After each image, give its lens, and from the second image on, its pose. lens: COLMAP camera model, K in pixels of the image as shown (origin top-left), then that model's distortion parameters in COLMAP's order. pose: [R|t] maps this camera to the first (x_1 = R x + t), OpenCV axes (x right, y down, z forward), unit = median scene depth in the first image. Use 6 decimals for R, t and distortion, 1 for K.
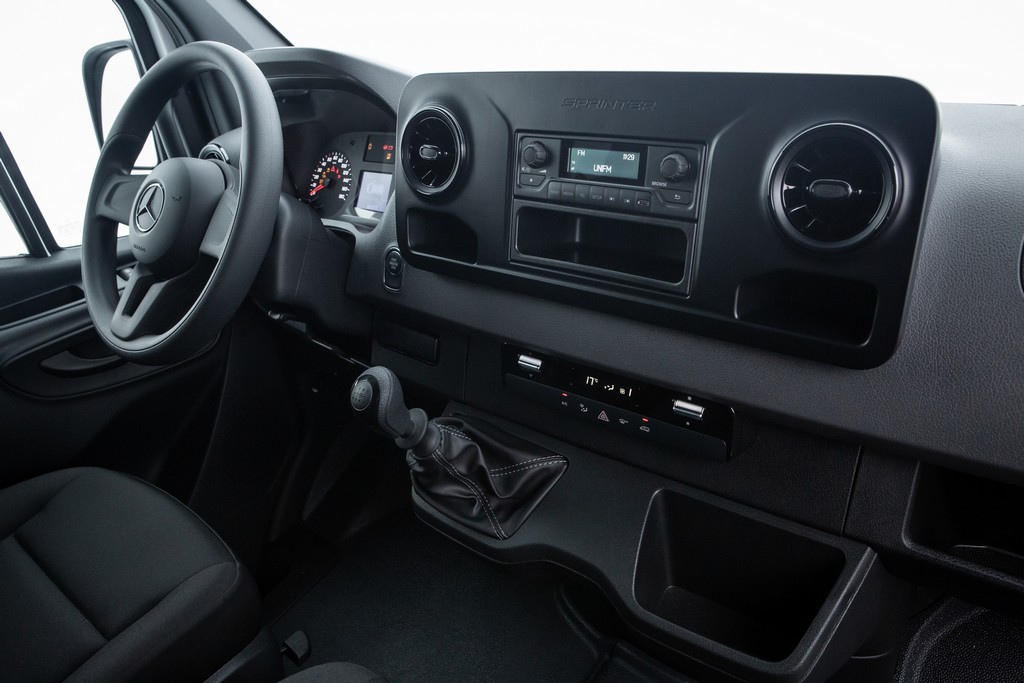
lens RADIAL K [[759.4, 0, 512.0], [0, 759.4, 341.5], [0, 0, 1]] dist [-0.097178, 0.087795]
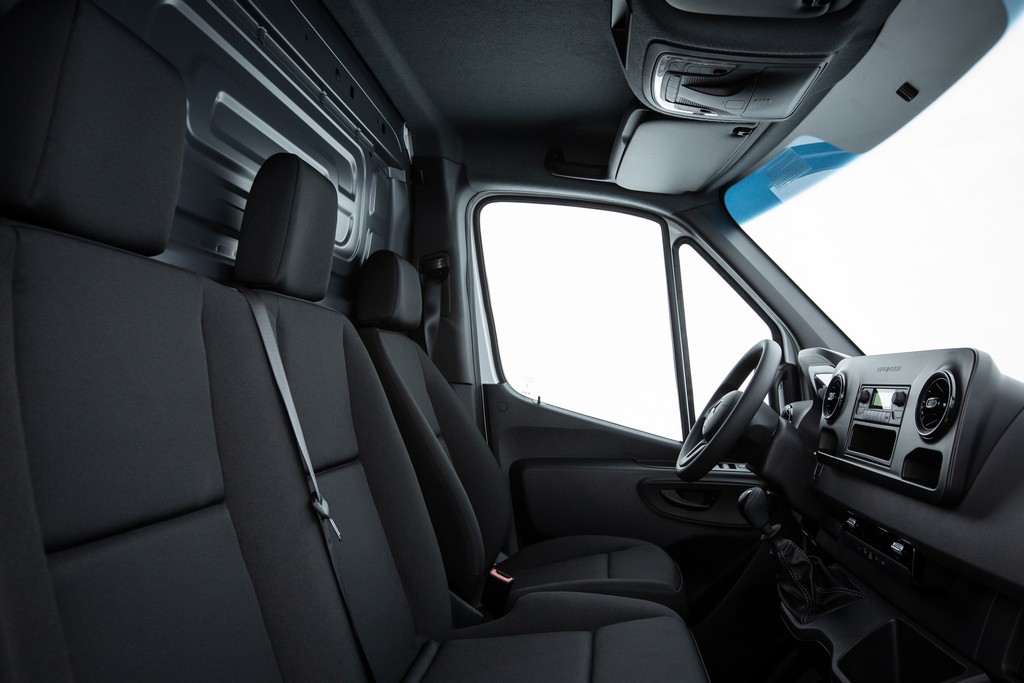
lens RADIAL K [[709.3, 0, 512.0], [0, 709.3, 341.5], [0, 0, 1]] dist [-0.028795, 0.061000]
pose [[0.535087, 0.065777, -0.842233, 0.867324], [-0.439007, 0.873430, -0.210696, 0.322318], [0.721772, 0.482486, 0.496237, -0.466115]]
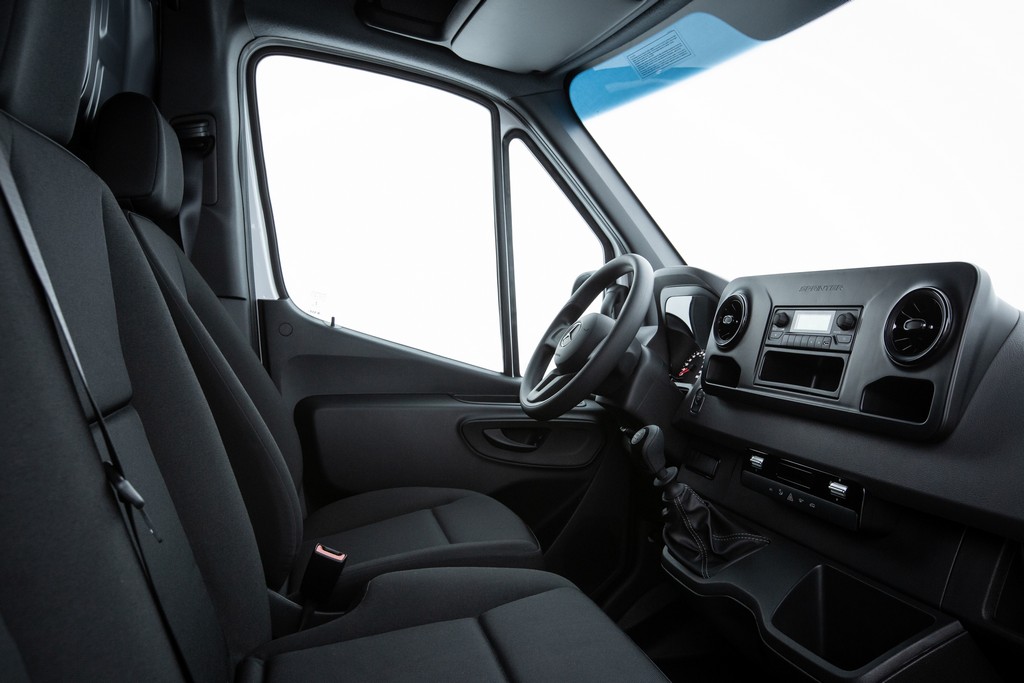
lens RADIAL K [[767.0, 0, 512.0], [0, 767.0, 341.5], [0, 0, 1]] dist [-0.001286, 0.006572]
pose [[0.805154, 0.152457, -0.573135, 0.440352], [-0.366718, 0.887480, -0.279100, 0.396337], [0.466095, 0.434898, 0.770467, -0.440628]]
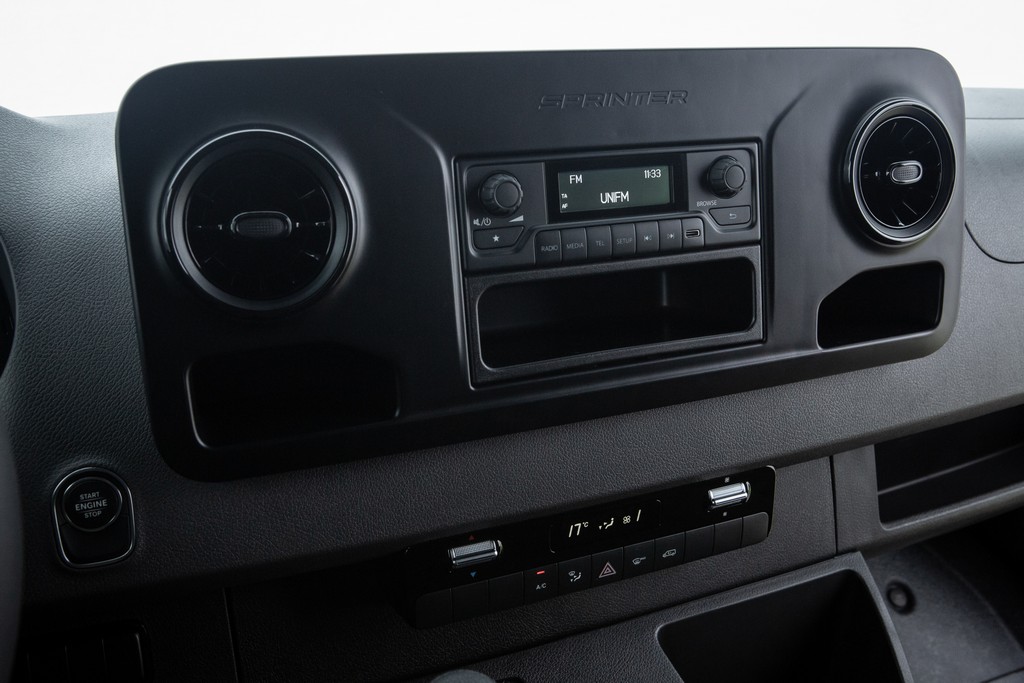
lens RADIAL K [[1031.9, 0, 531.0], [0, 1031.9, 358.7], [0, 0, 1]] dist [-0.064476, 0.002516]
pose [[0.426682, -0.261203, 0.865861, -0.577267], [0.325571, 0.937562, 0.122397, -0.186060], [-0.843769, 0.229675, 0.485081, 0.533461]]
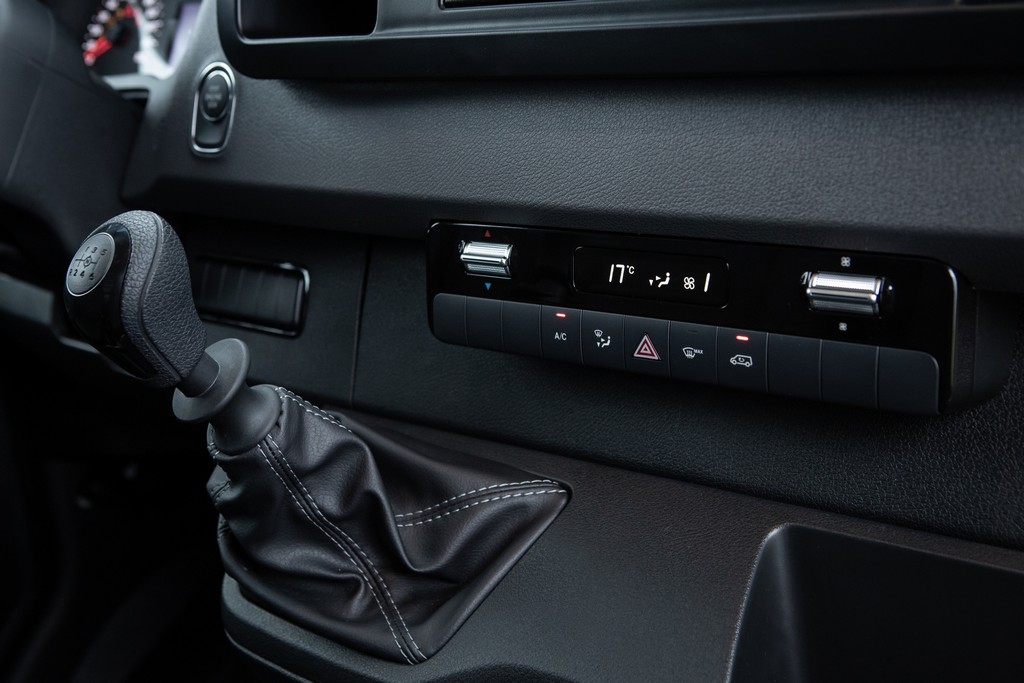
lens RADIAL K [[1312.1, 0, 512.0], [0, 1312.1, 341.5], [0, 0, 1]] dist [0.001414, 0.019745]
pose [[0.999765, 0.021622, 0.001466, 0.037851], [-0.020978, 0.982527, -0.184933, 0.216968], [-0.005439, 0.184859, 0.982750, 0.230177]]
